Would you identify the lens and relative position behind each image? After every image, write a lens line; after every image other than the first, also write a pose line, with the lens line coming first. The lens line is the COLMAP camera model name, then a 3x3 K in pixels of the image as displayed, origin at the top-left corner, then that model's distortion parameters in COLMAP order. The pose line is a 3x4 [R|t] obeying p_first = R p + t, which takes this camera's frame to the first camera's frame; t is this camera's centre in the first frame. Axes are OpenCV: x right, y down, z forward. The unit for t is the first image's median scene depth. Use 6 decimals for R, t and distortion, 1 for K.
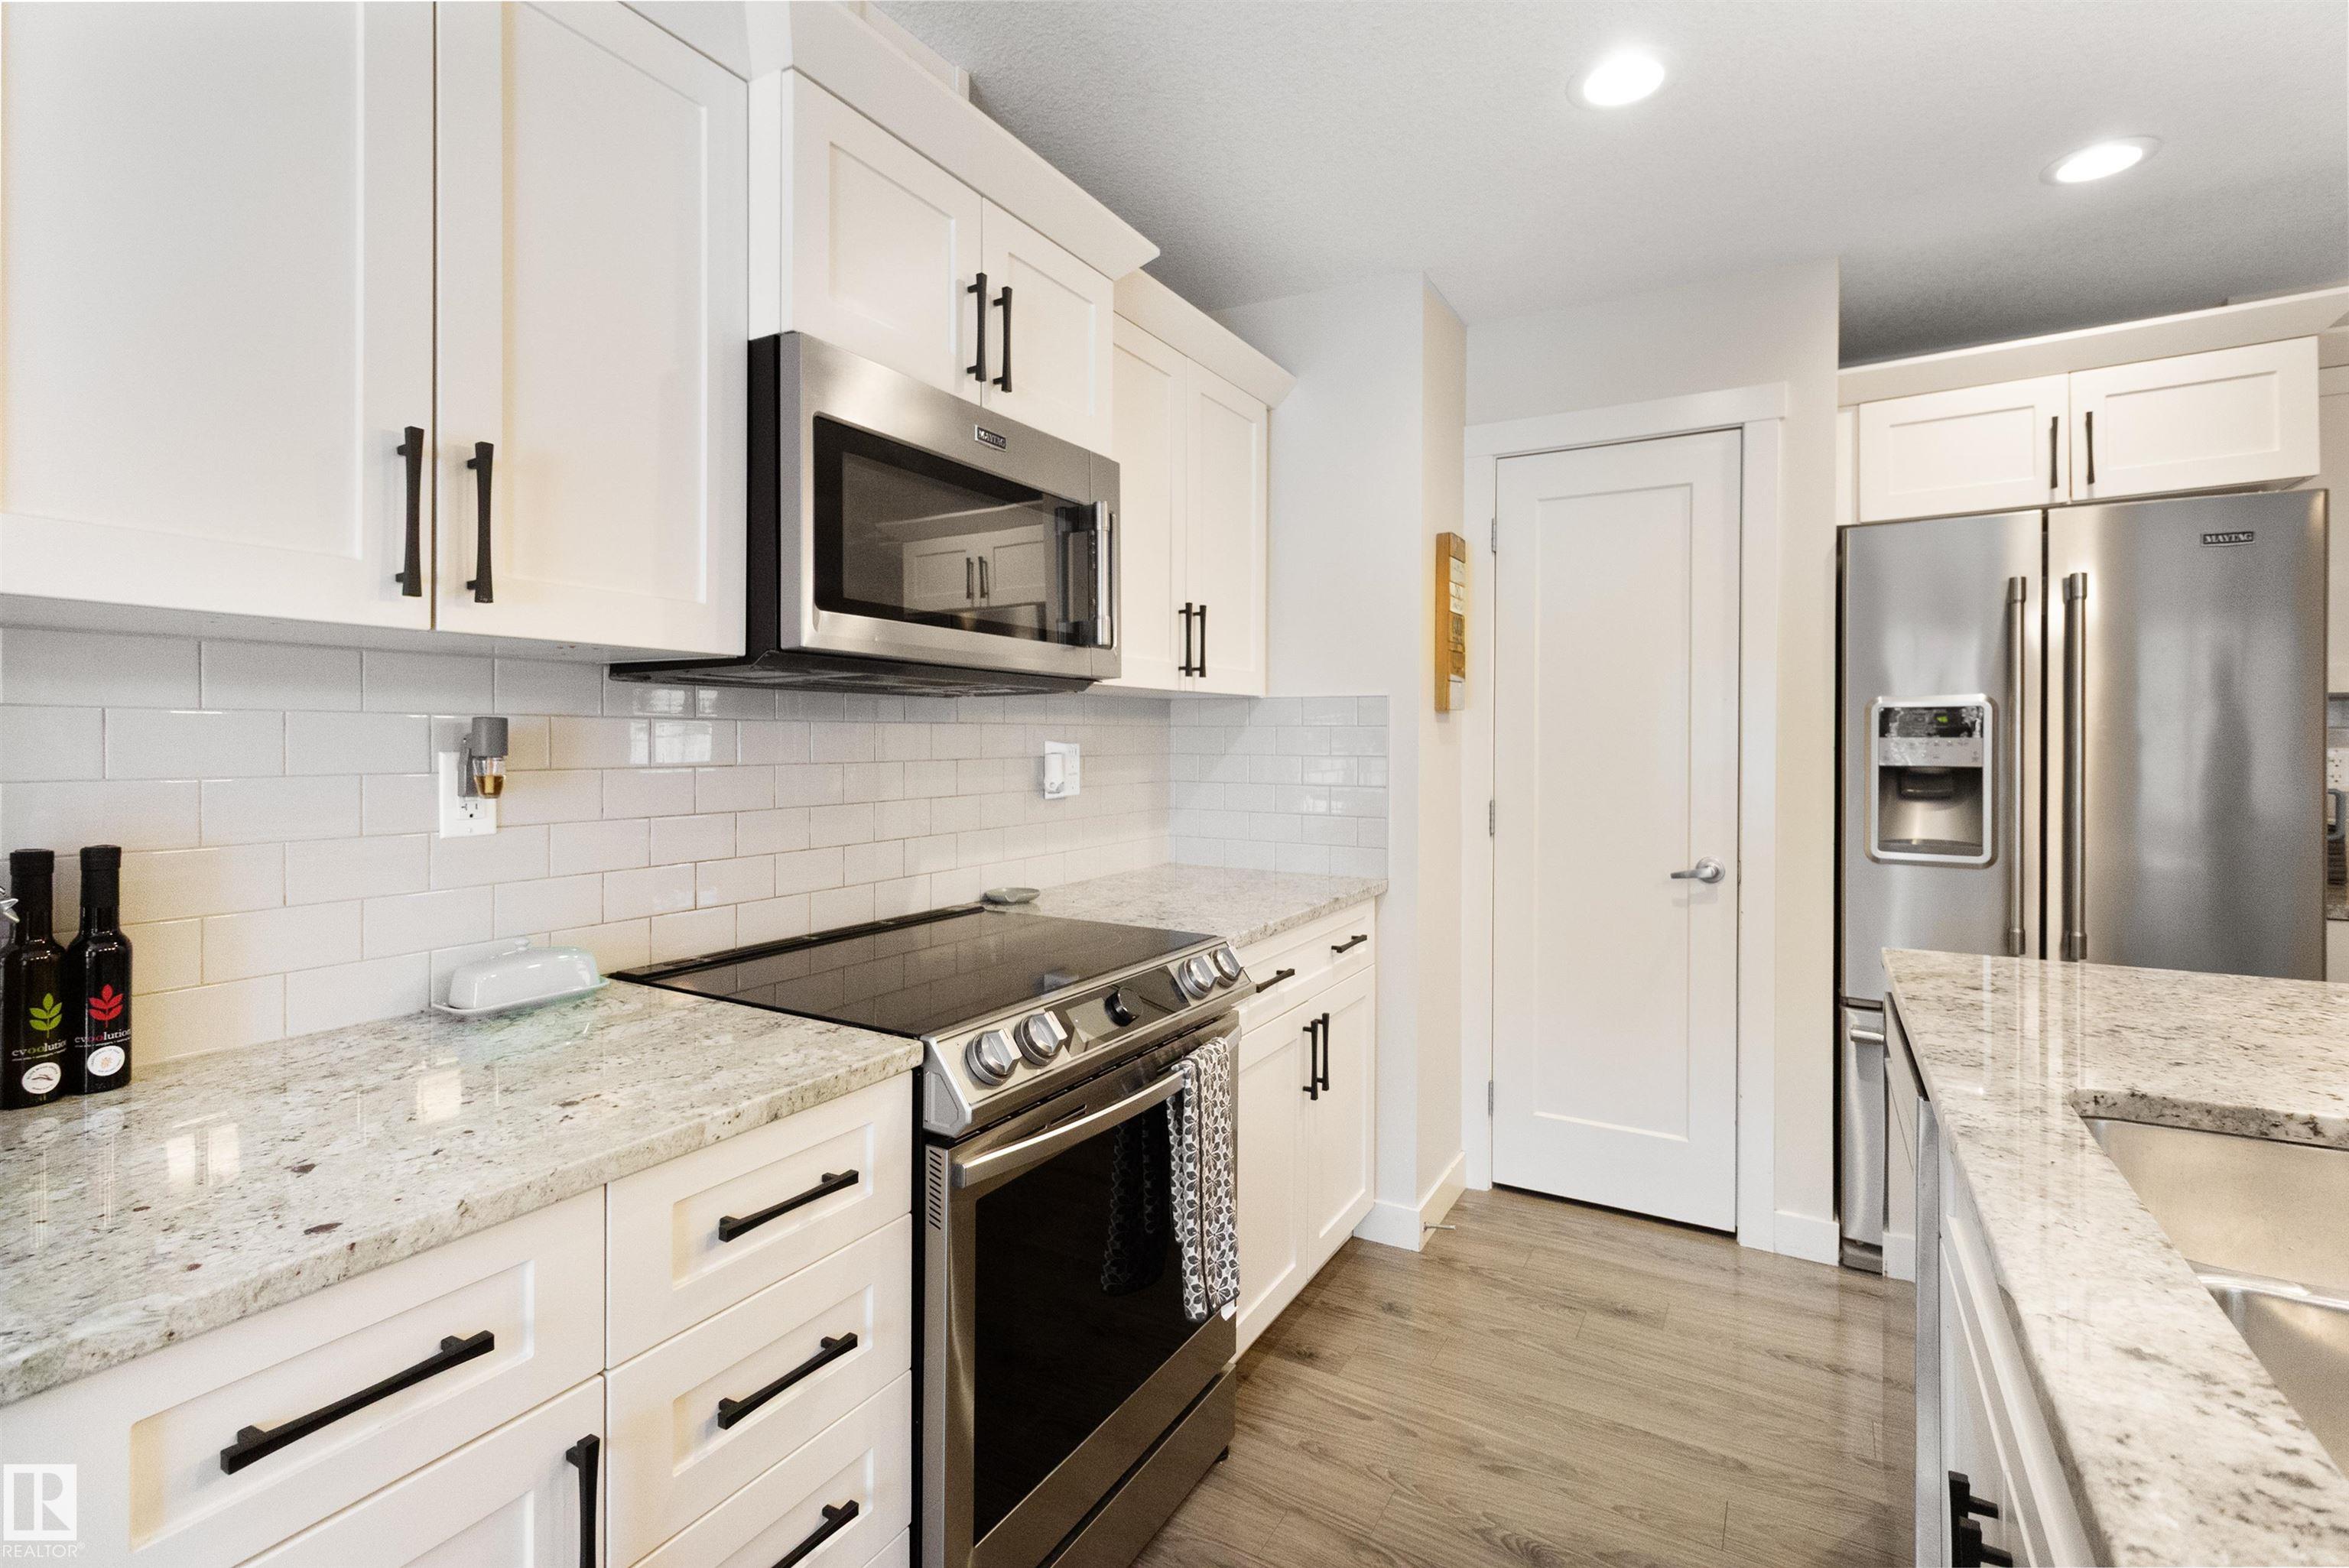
lens RADIAL K [[1081.7, 0, 1183.4], [0, 1081.7, 743.4], [0, 0, 1]] dist [0.004308, 0.000027]
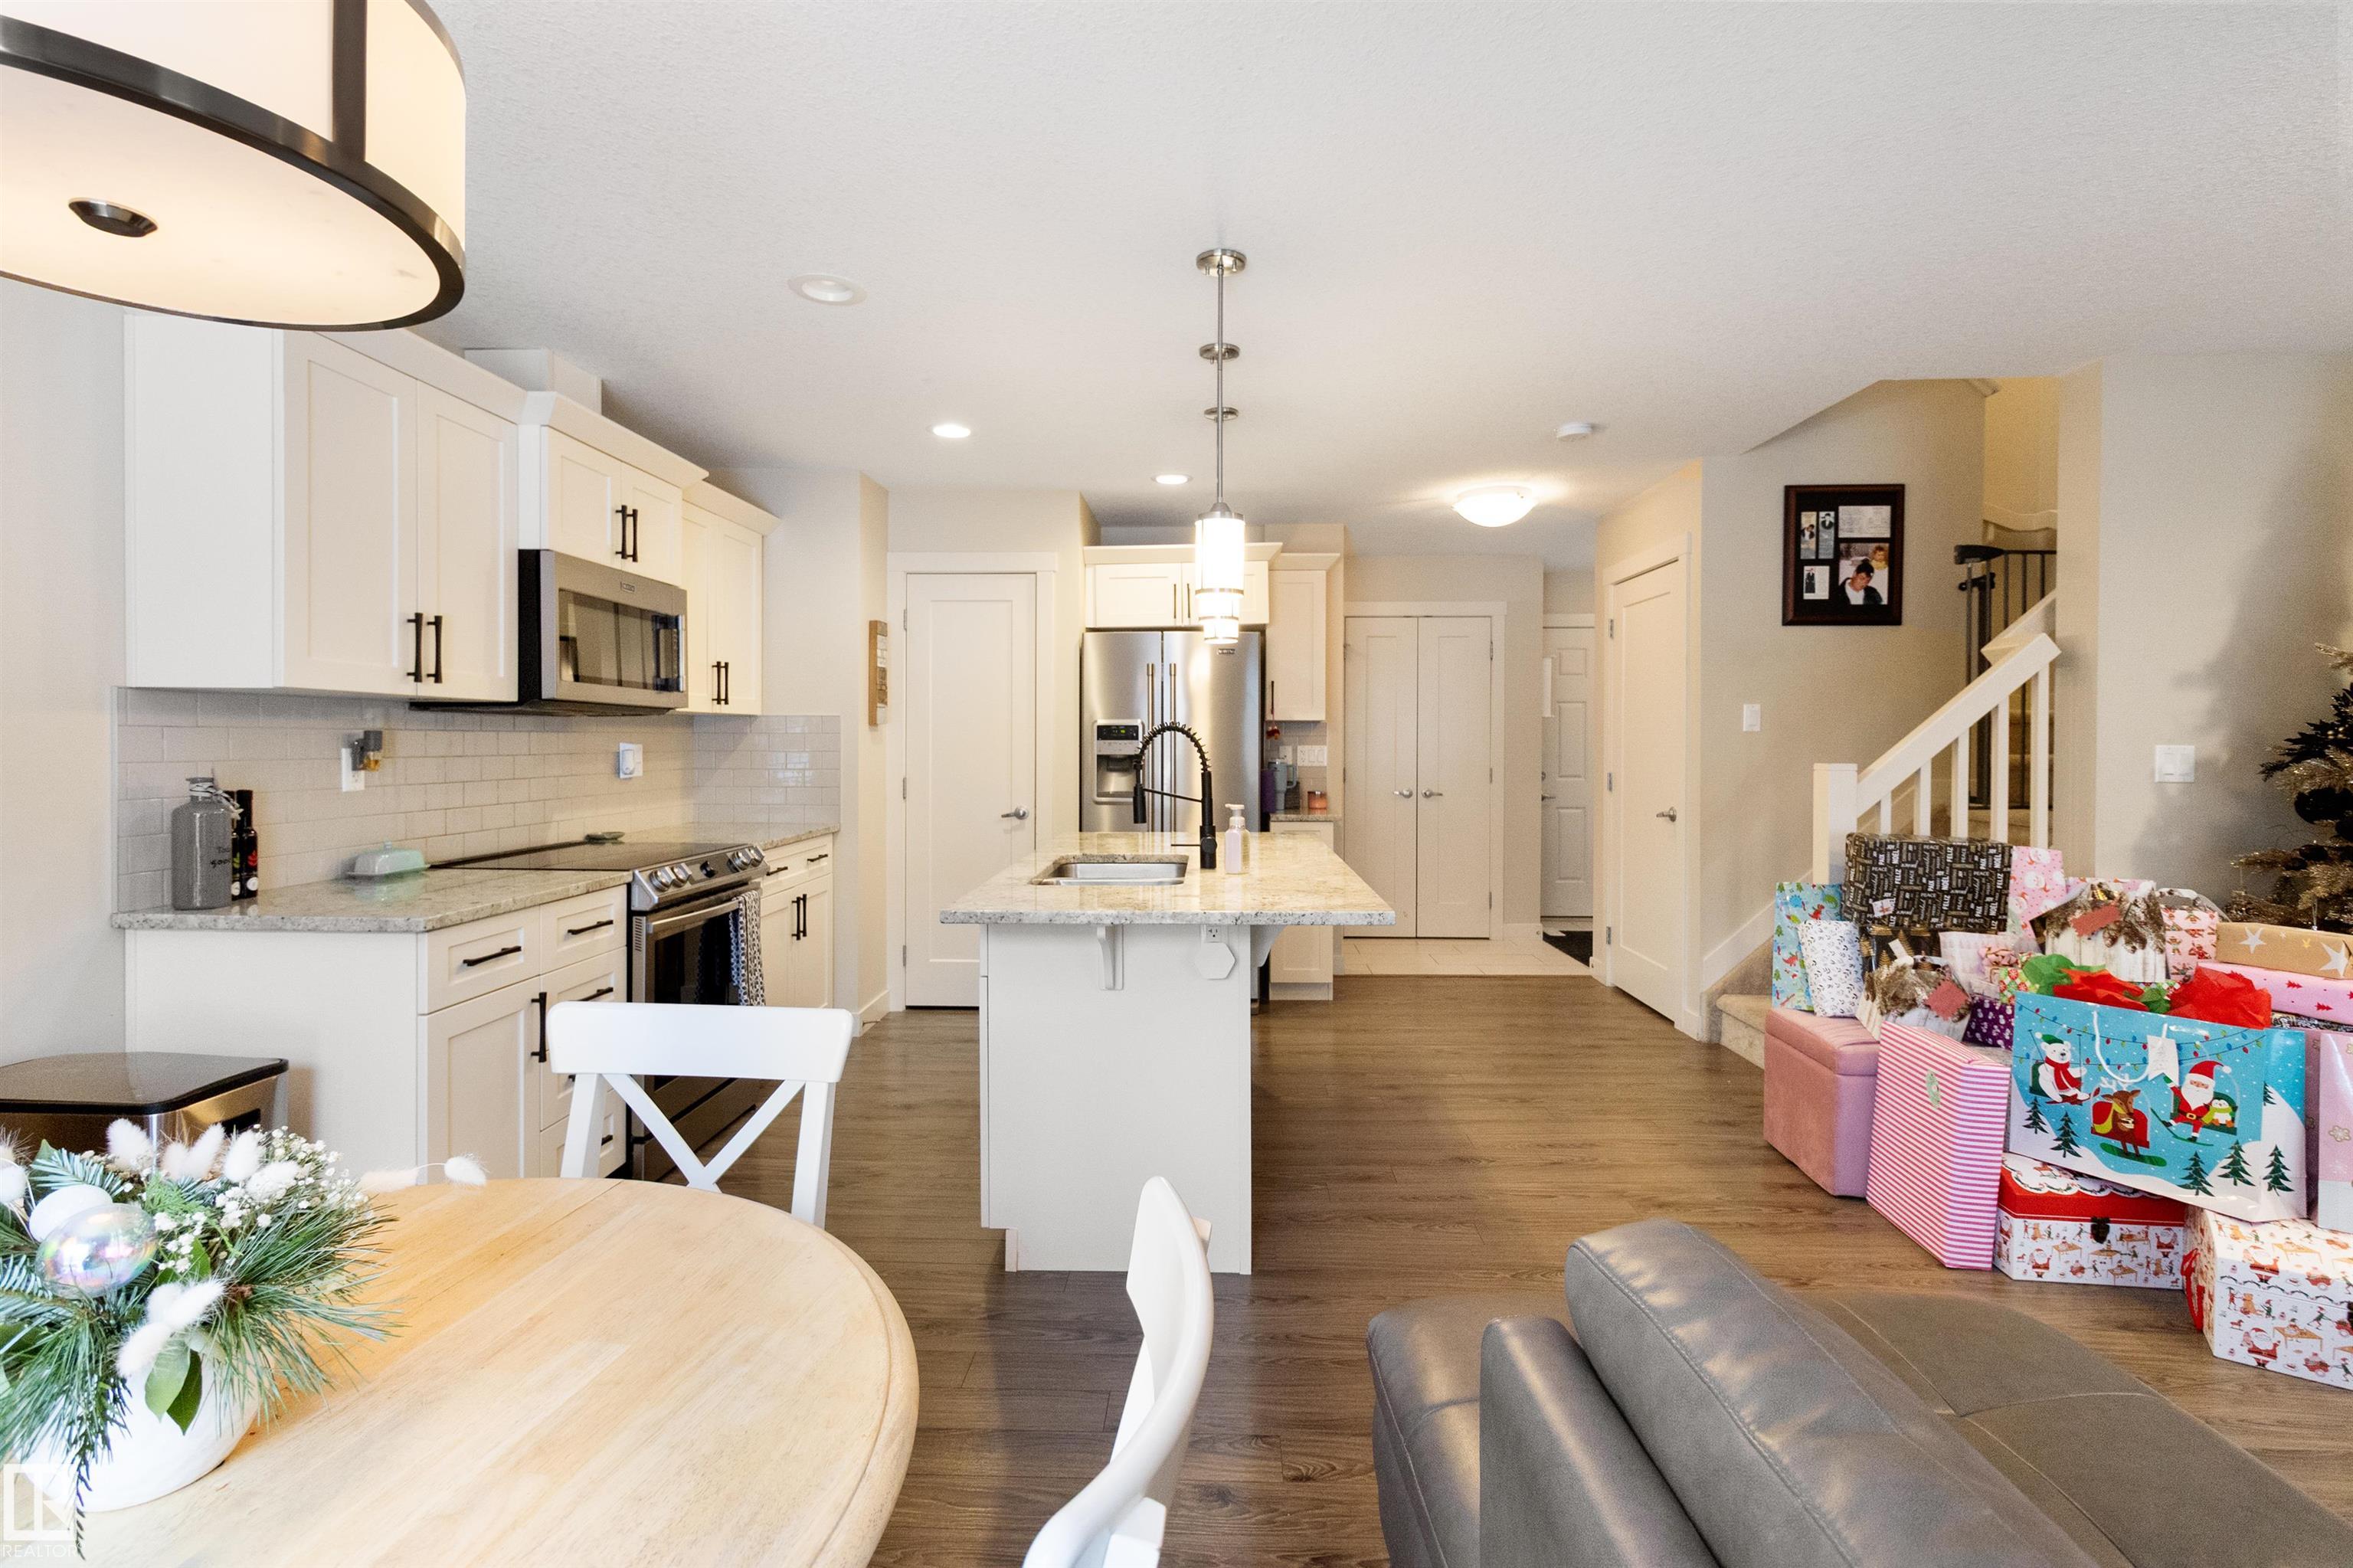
lens RADIAL K [[1083.1, 0, 1187.7], [0, 1083.1, 751.9], [0, 0, 1]] dist [0.000053, 0.000387]
pose [[0.880335, -0.004937, 0.474326, -0.206644], [0.001926, 0.999975, 0.006834, 0.003659], [-0.474348, -0.005103, 0.880323, -1.137581]]
